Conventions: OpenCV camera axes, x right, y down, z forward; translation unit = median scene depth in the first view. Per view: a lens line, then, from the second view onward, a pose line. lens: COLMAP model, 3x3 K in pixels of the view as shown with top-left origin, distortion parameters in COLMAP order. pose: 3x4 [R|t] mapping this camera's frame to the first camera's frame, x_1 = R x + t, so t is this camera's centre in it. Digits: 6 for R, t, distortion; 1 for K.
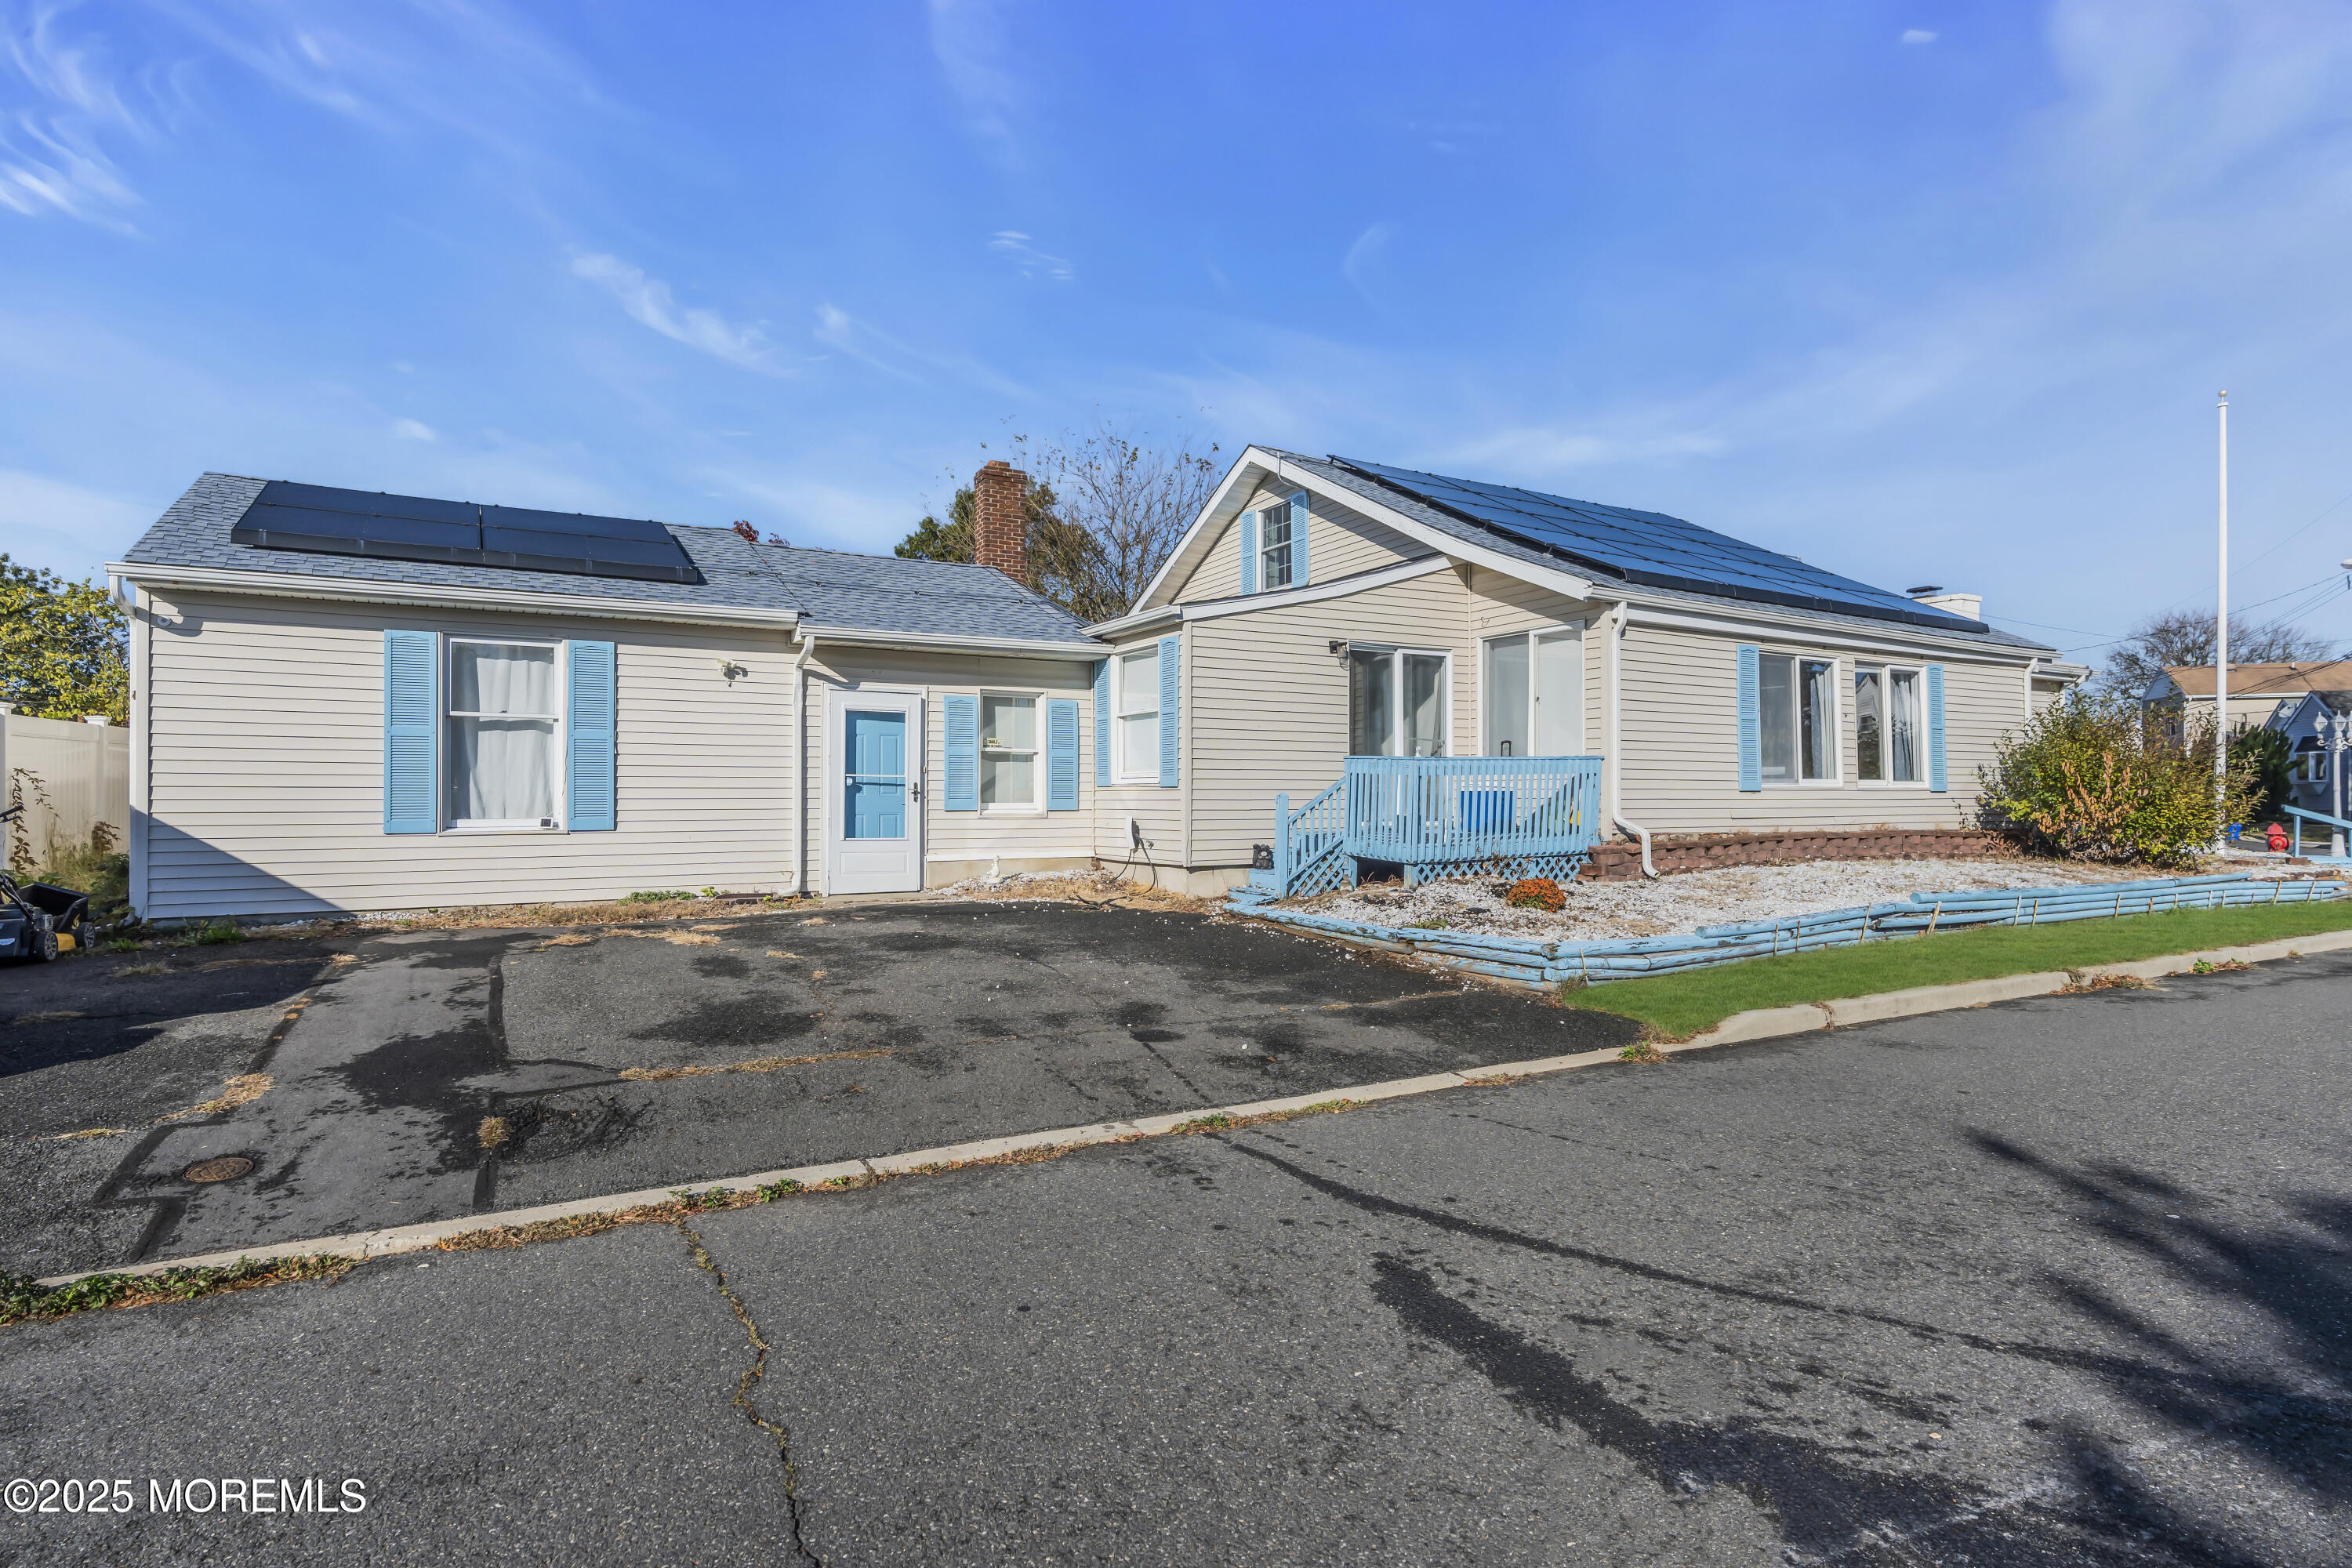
lens RADIAL K [[1199.6, 0, 1171.3], [0, 1199.6, 787.1], [0, 0, 1]] dist [-0.000464, -0.000398]
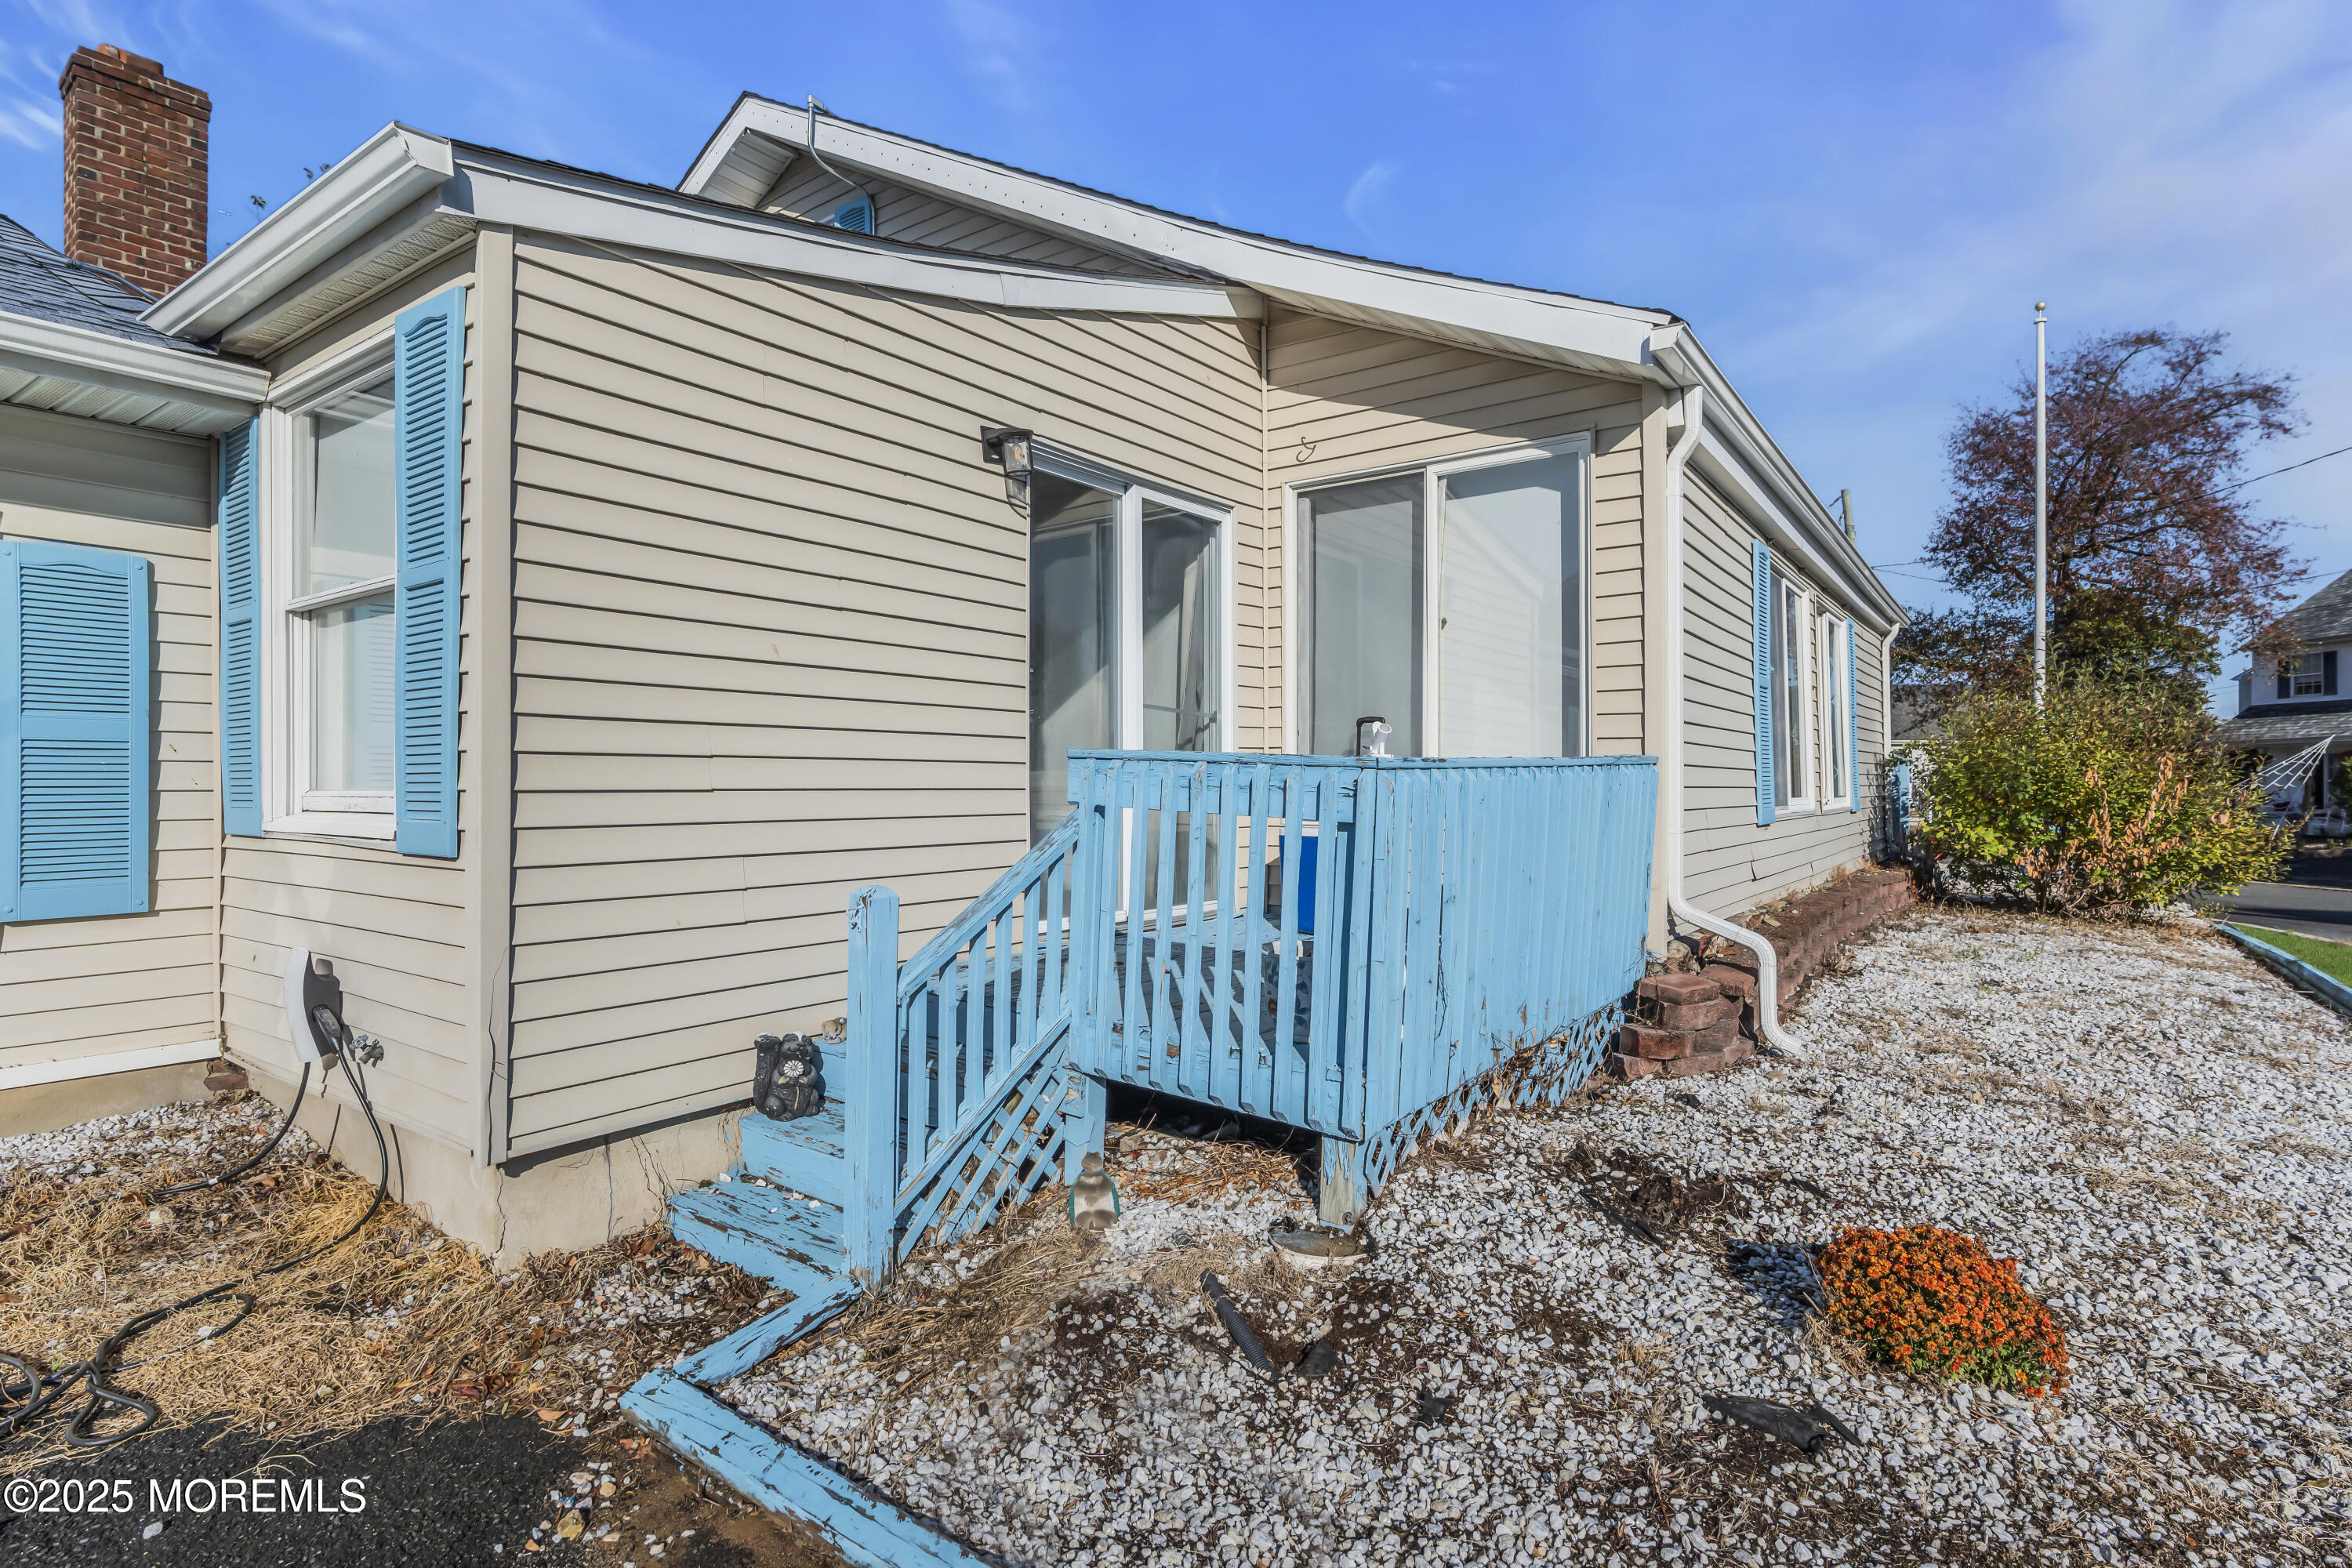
lens RADIAL K [[1199.6, 0, 1180.5], [0, 1199.6, 782.5], [0, 0, 1]] dist [-0.000464, -0.000398]
pose [[0.915735, 0.000518, 0.401782, 0.042013], [-0.004018, 0.999961, 0.007869, -0.018538], [-0.401762, -0.008821, 0.915701, 0.642913]]
